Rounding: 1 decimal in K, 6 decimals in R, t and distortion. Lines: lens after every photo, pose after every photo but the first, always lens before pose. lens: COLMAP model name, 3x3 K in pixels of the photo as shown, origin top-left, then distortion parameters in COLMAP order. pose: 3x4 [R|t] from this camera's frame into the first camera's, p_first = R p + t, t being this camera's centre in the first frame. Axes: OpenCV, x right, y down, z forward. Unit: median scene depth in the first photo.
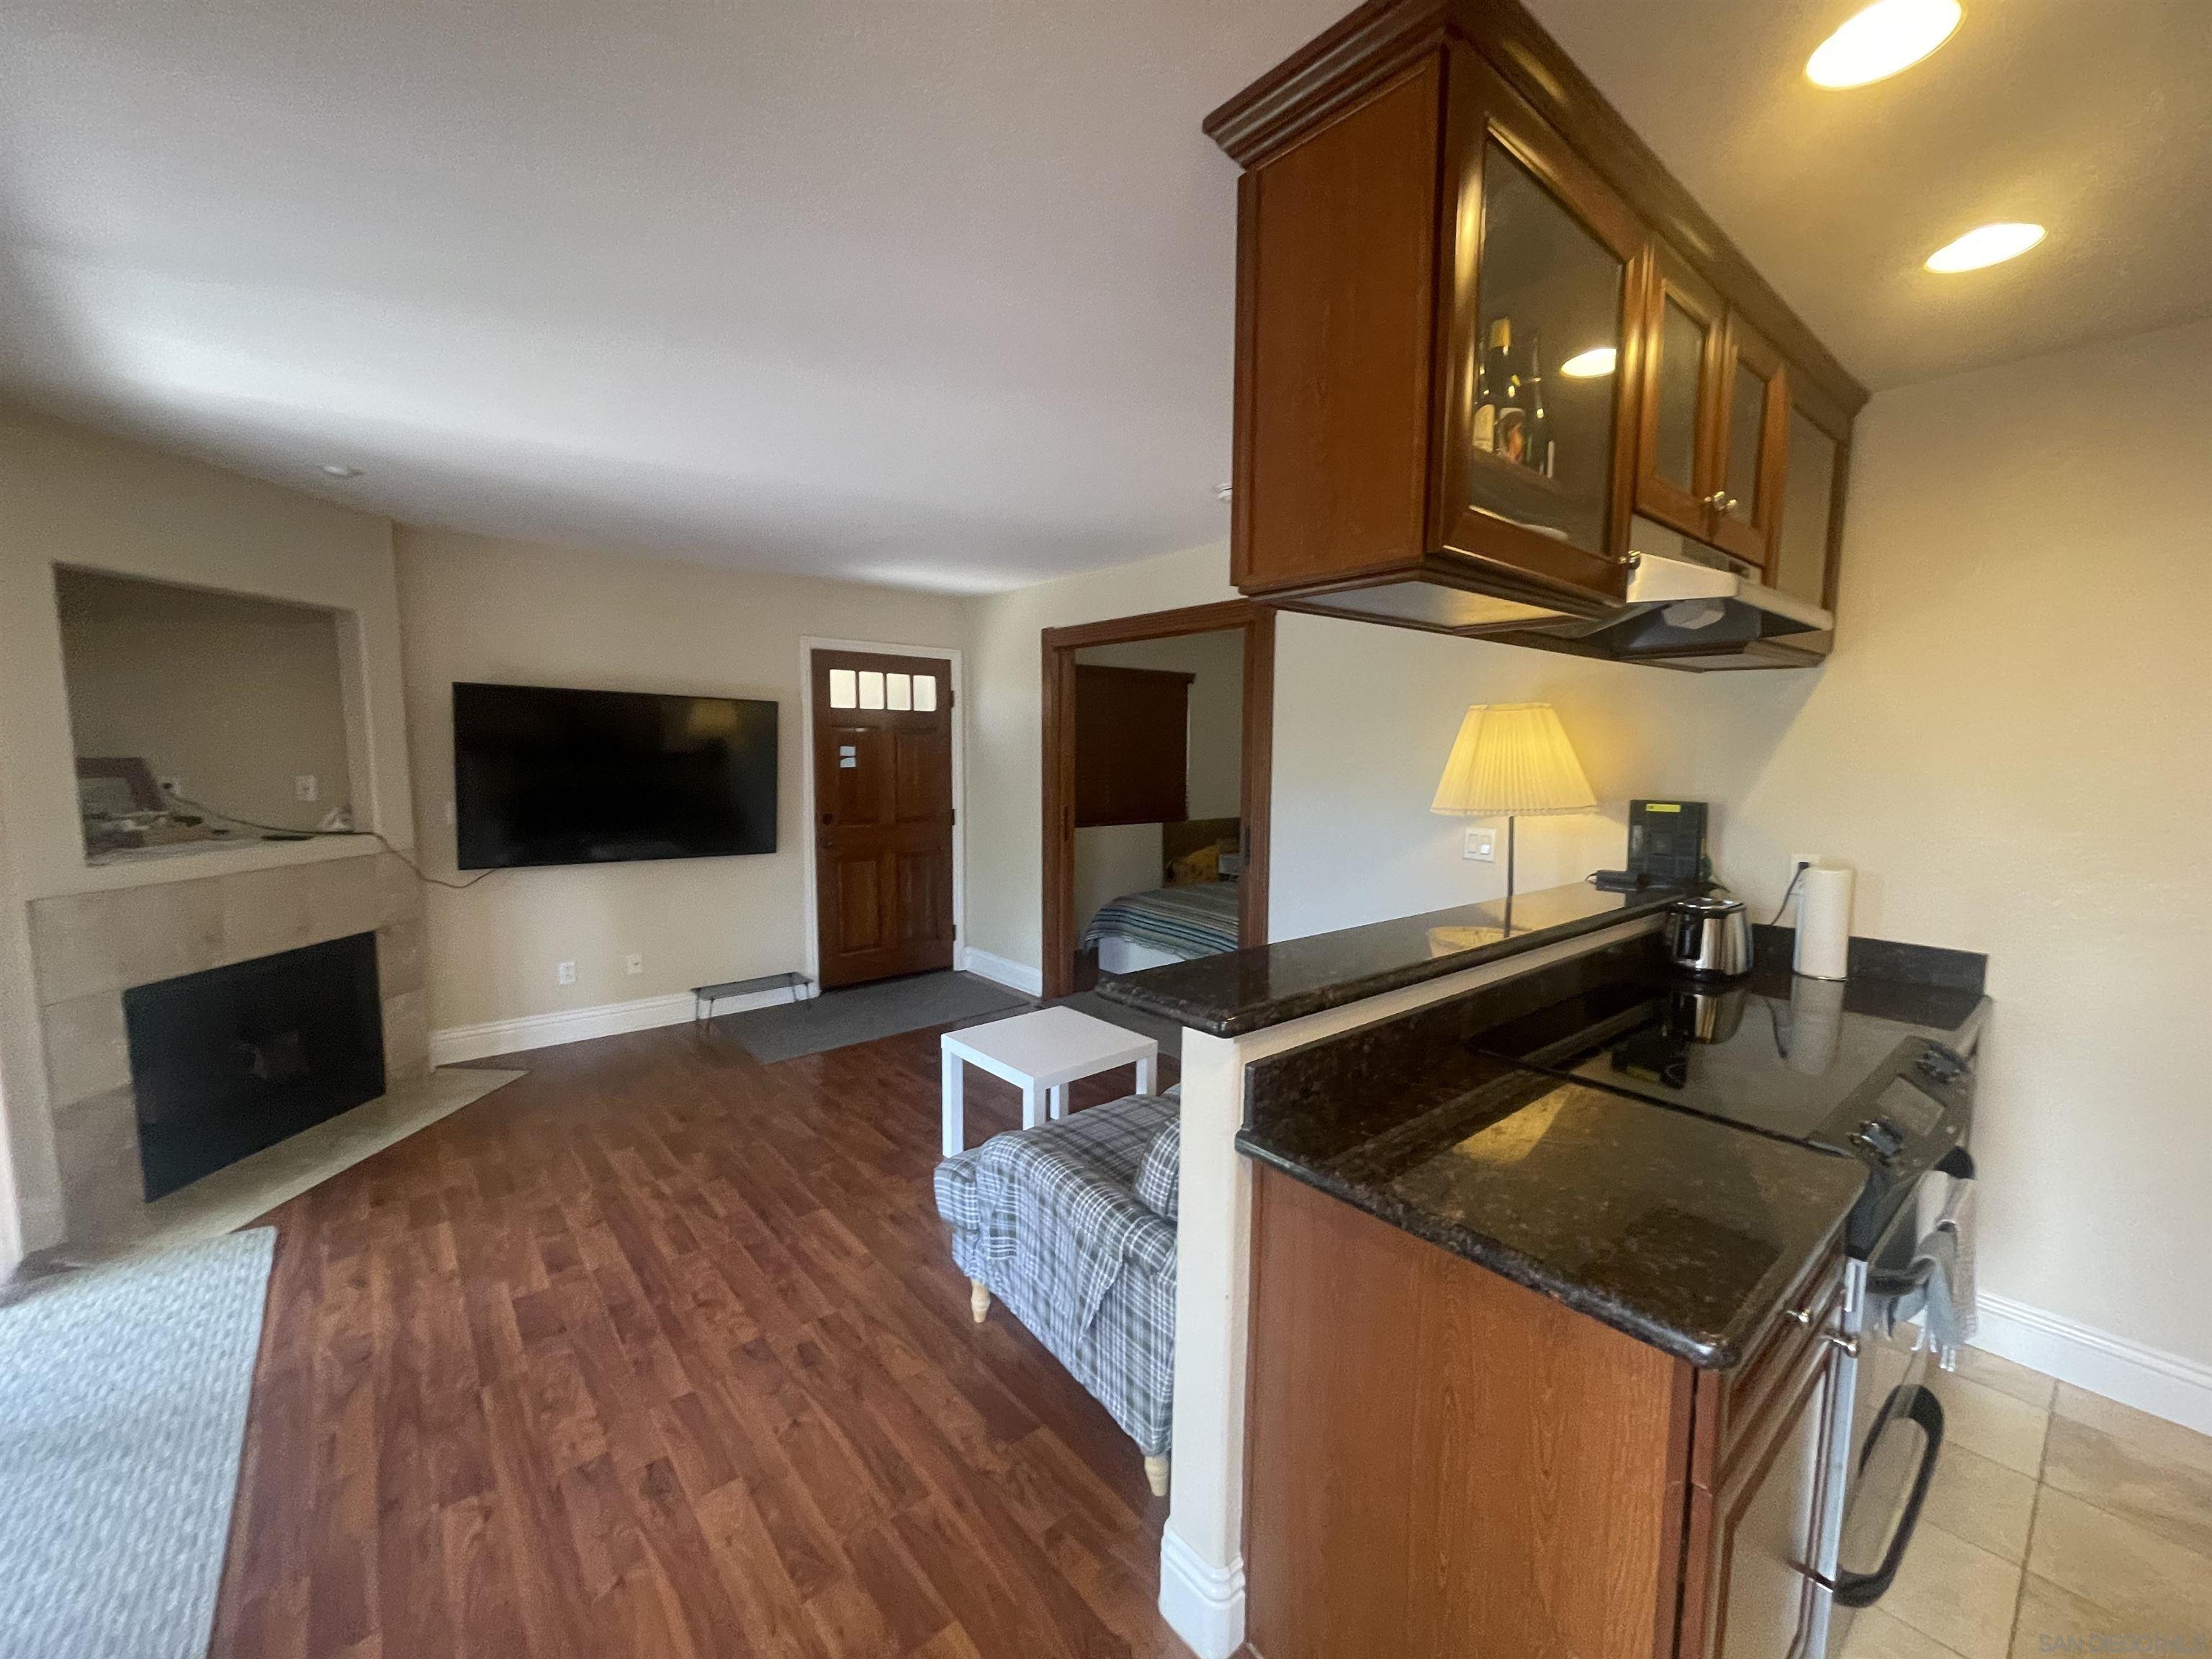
lens RADIAL K [[888.4, 0, 1110.8], [0, 888.4, 828.4], [0, 0, 1]] dist [-0.001500, 0.000571]
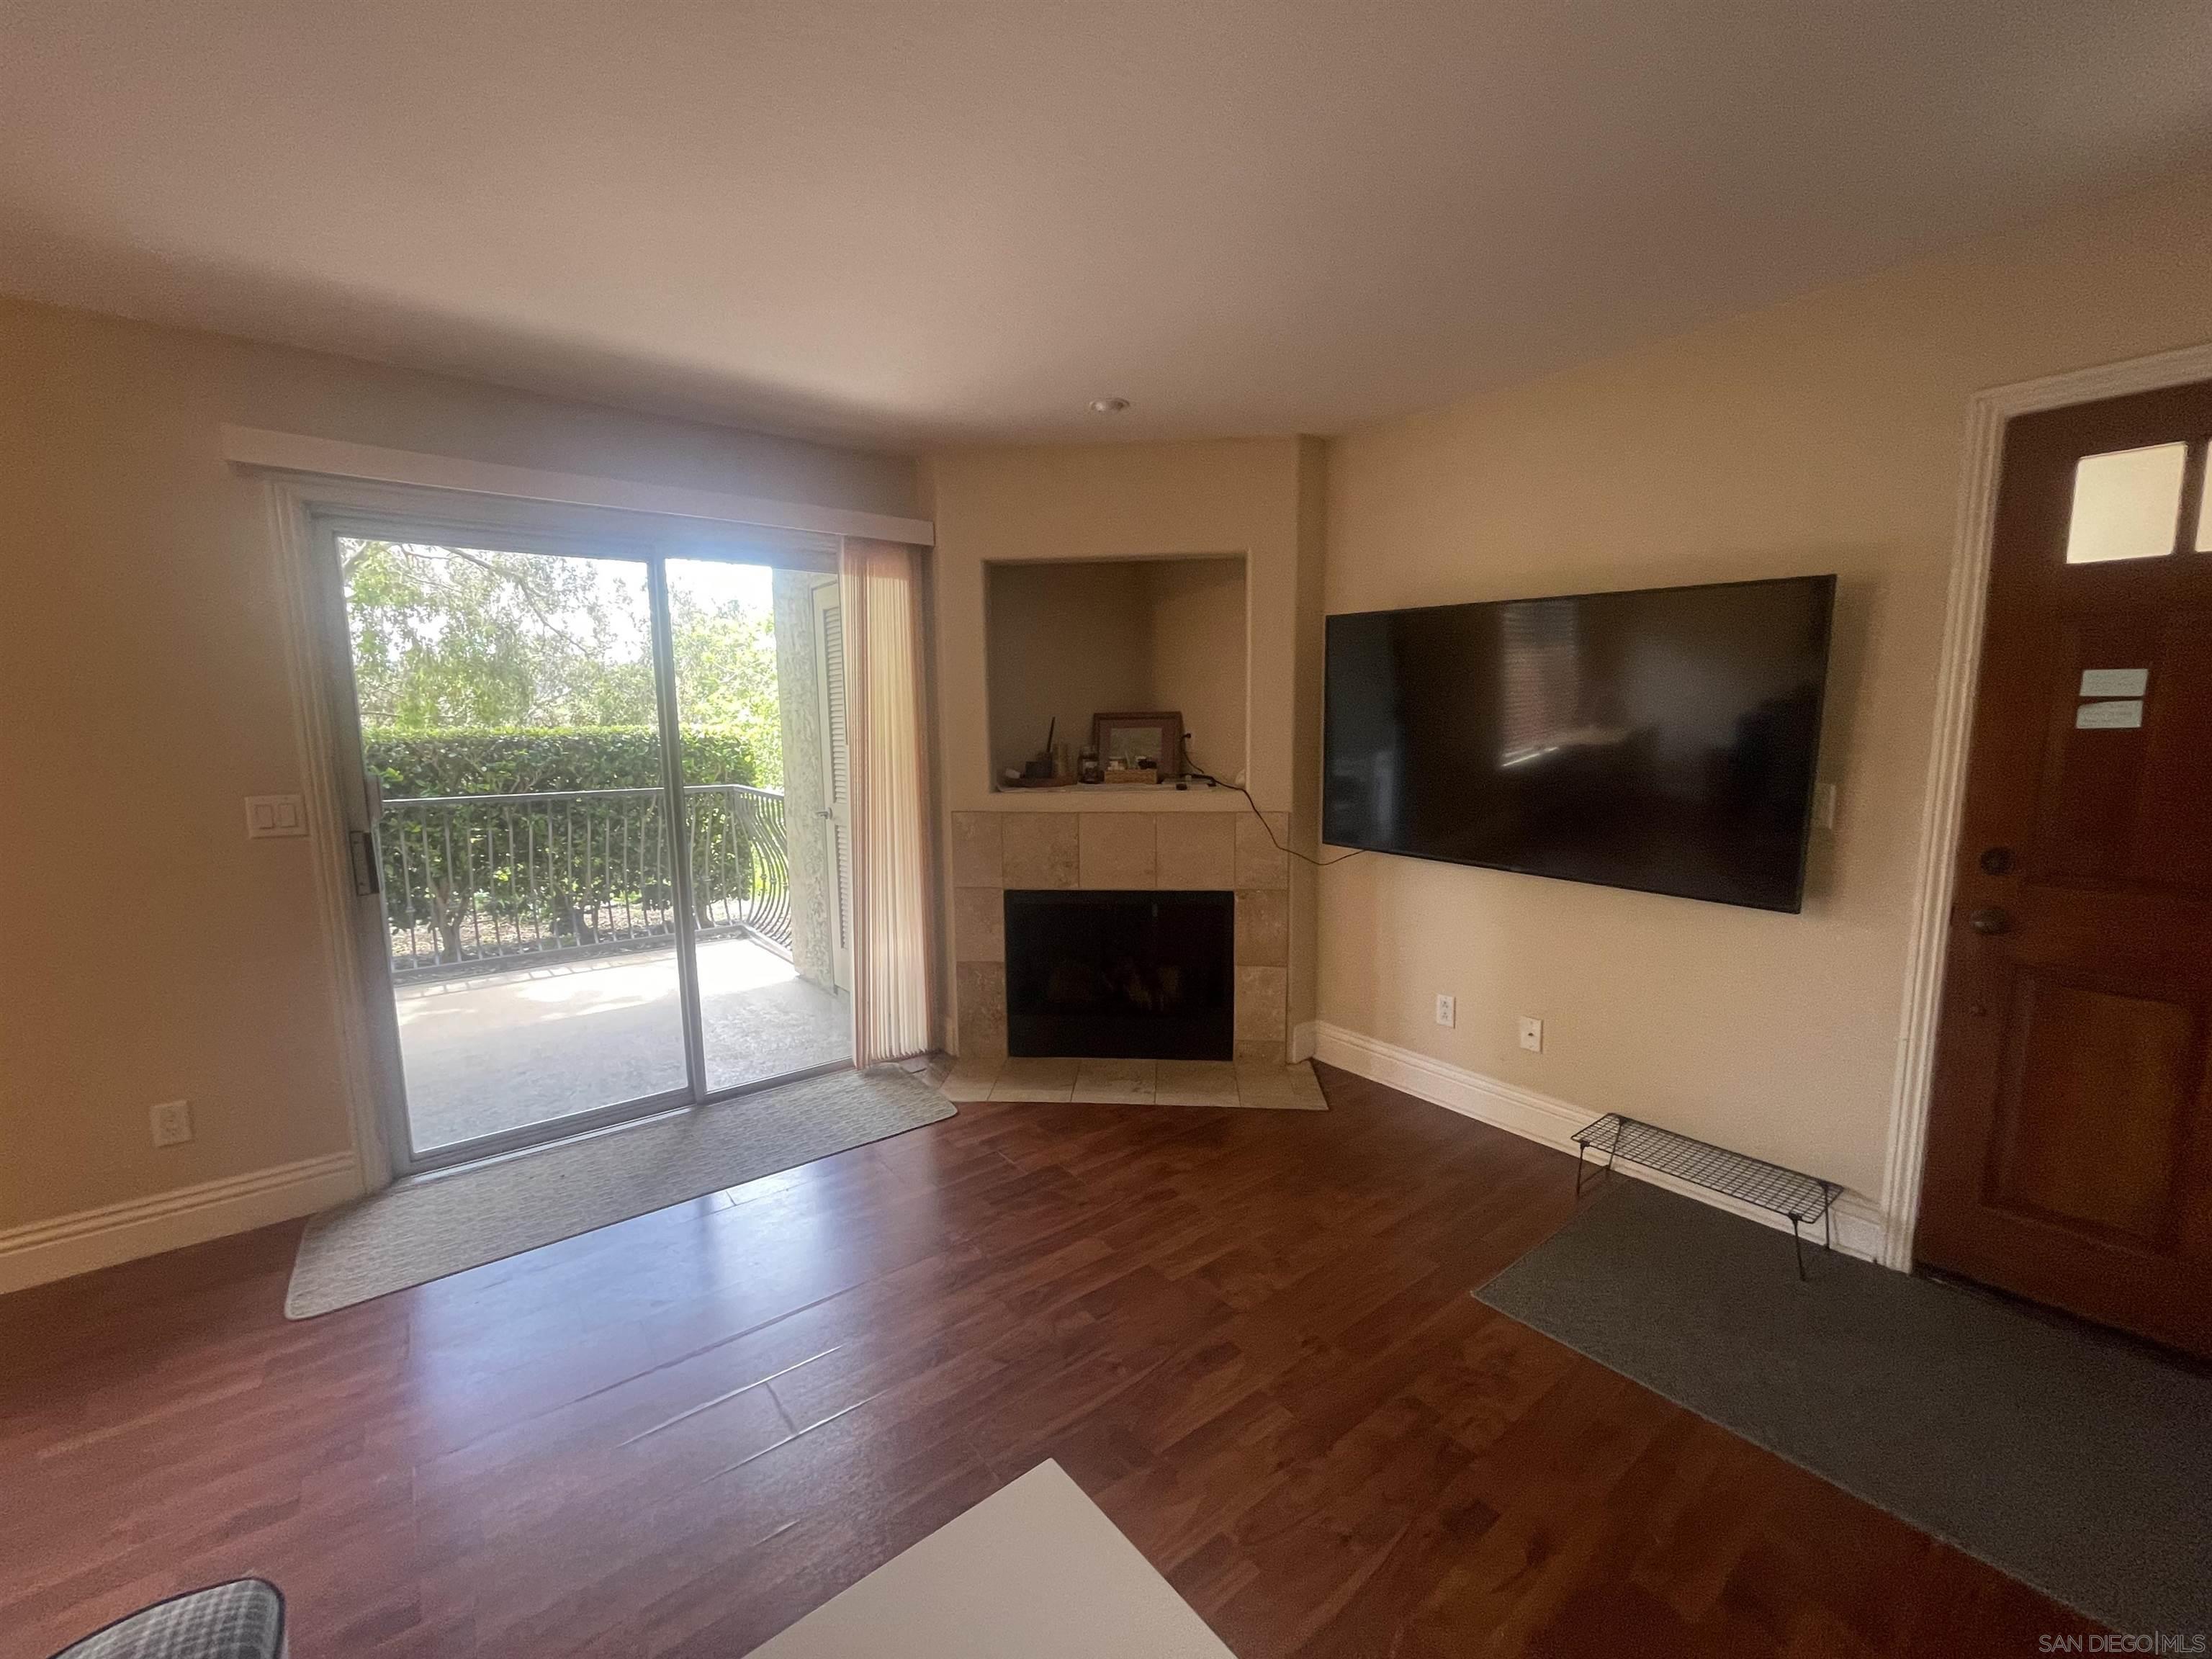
lens RADIAL K [[888.4, 0, 1099.5], [0, 888.4, 829.3], [0, 0, 1]] dist [-0.001500, 0.000571]
pose [[-0.044245, 0.118171, -0.992007, 0.220377], [-0.081522, 0.989241, 0.121477, -0.104582], [0.995689, 0.086246, -0.034135, 1.651170]]
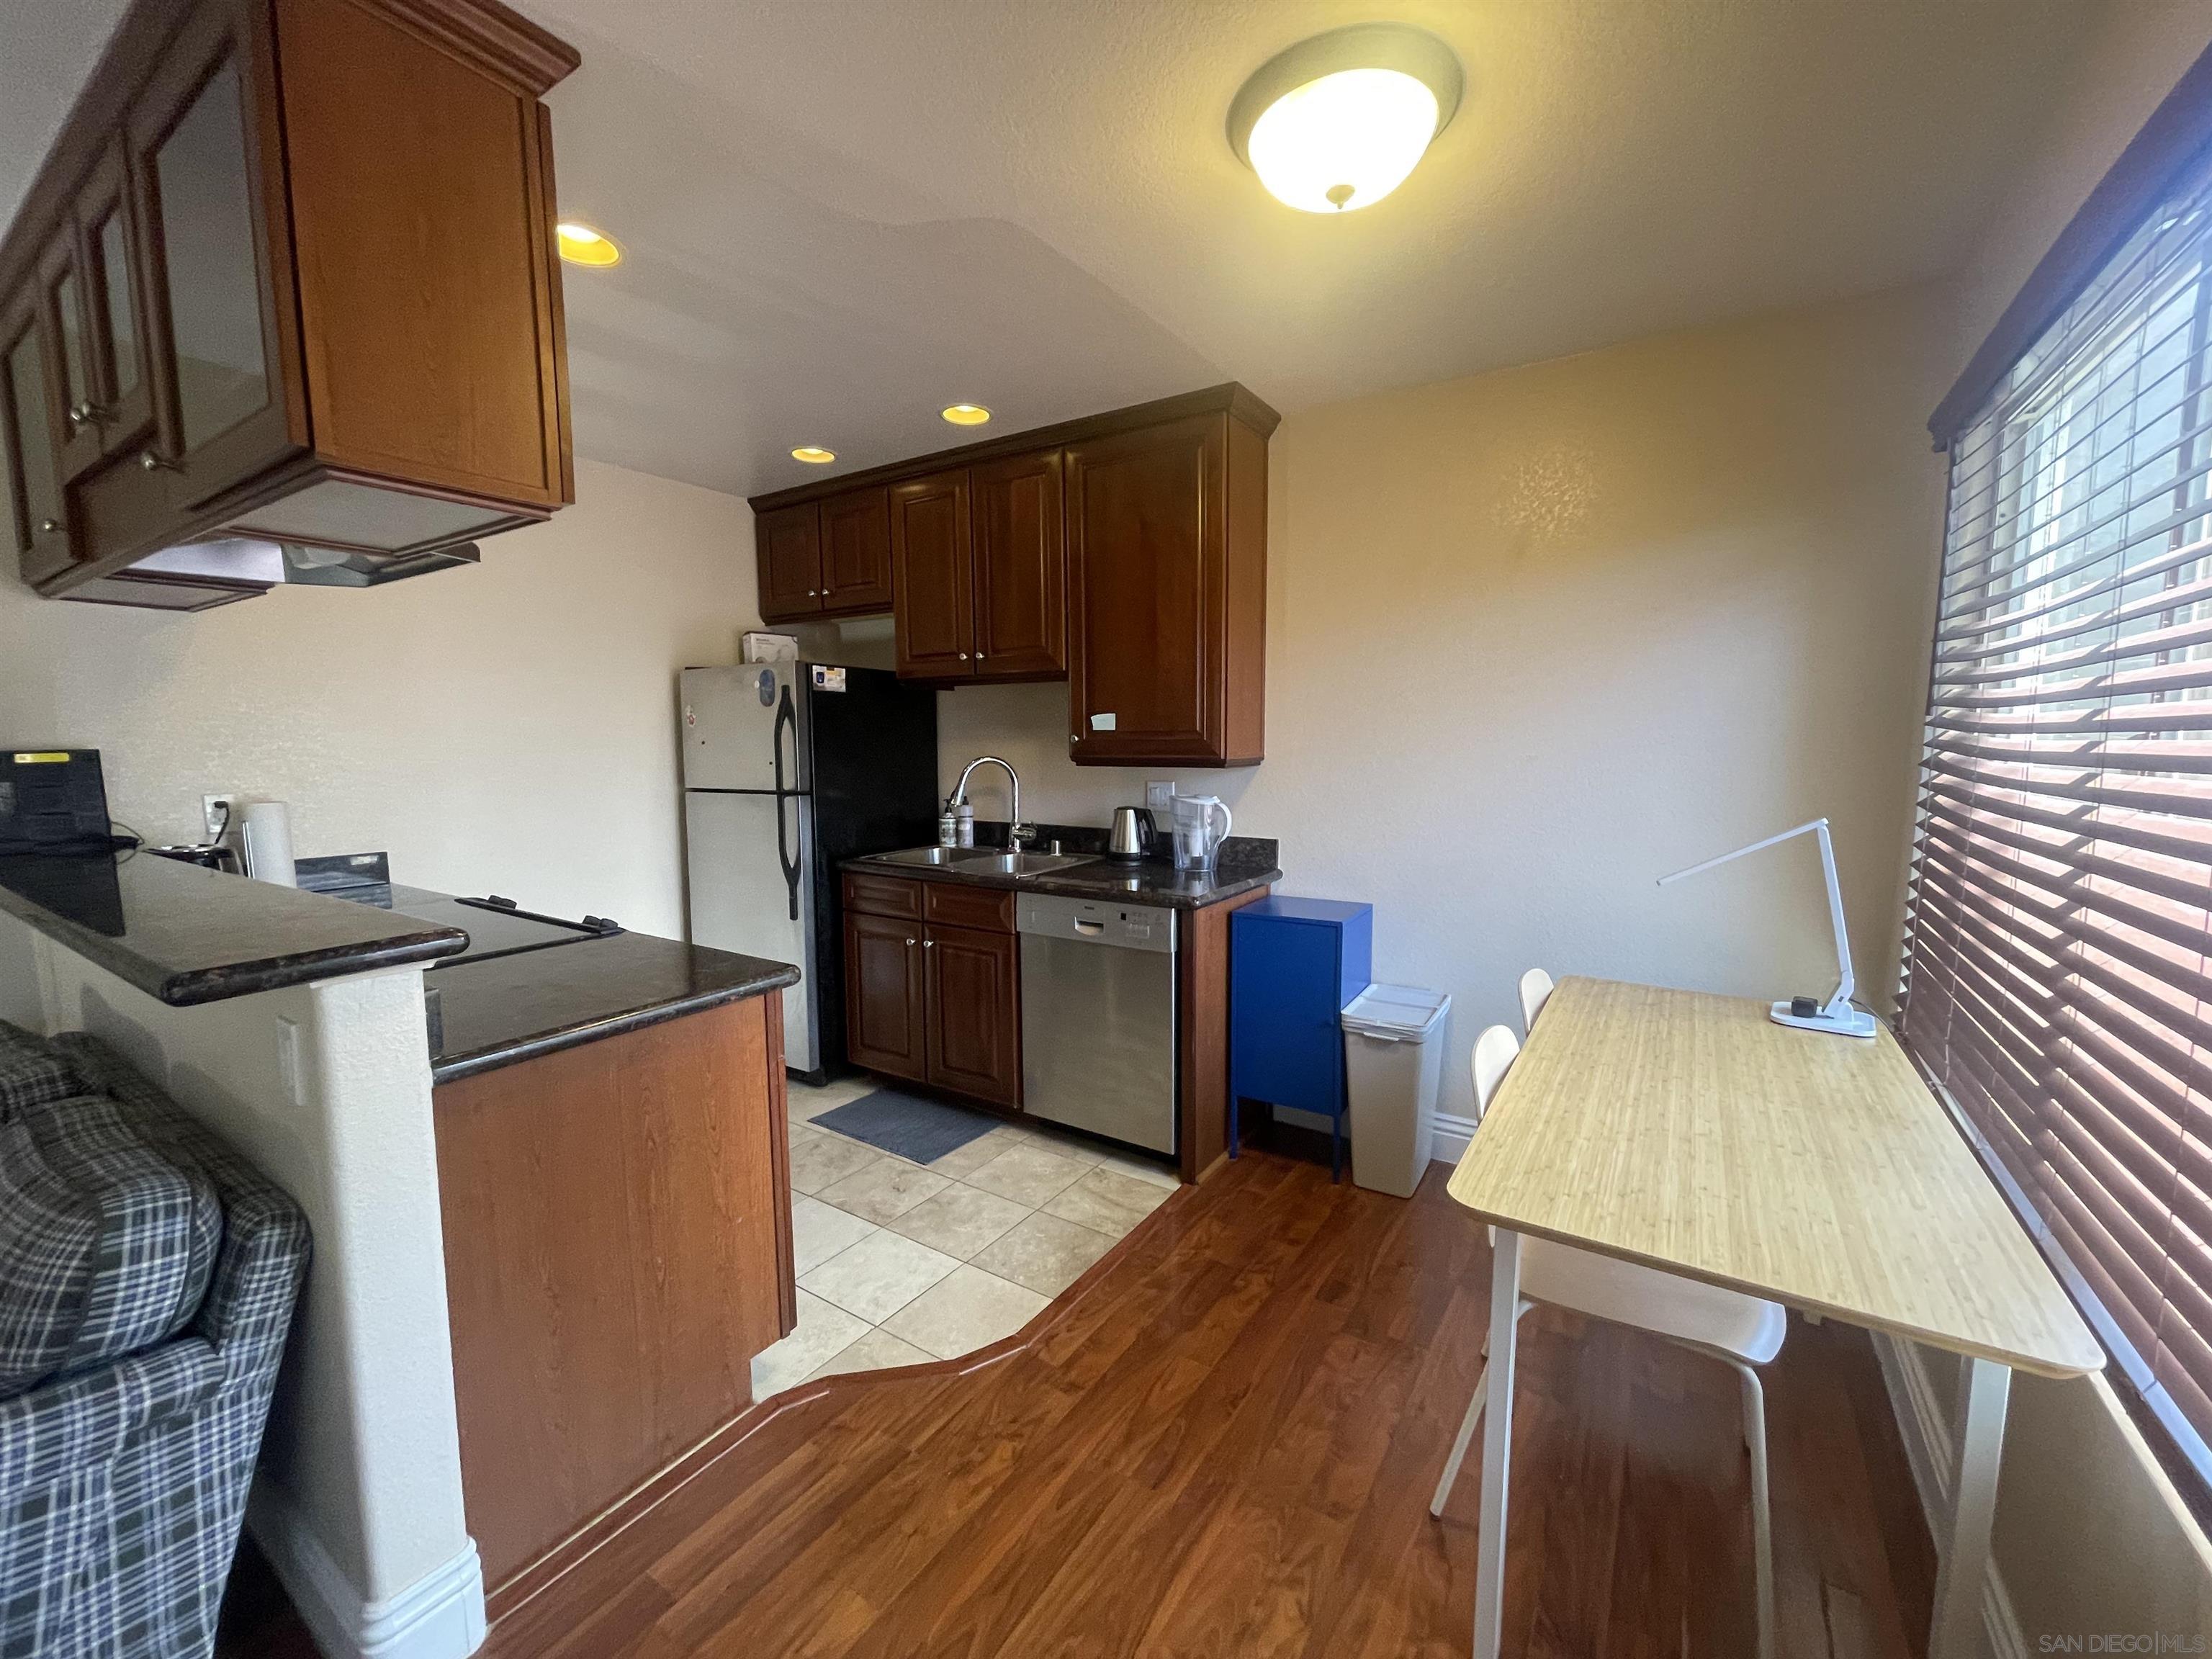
lens RADIAL K [[888.4, 0, 1102.0], [0, 888.4, 829.2], [0, 0, 1]] dist [-0.001500, 0.000571]
pose [[-0.285827, -0.106707, 0.952322, -0.631712], [0.090873, 0.986284, 0.137787, 0.025475], [-0.953963, 0.125924, -0.272209, 0.384929]]
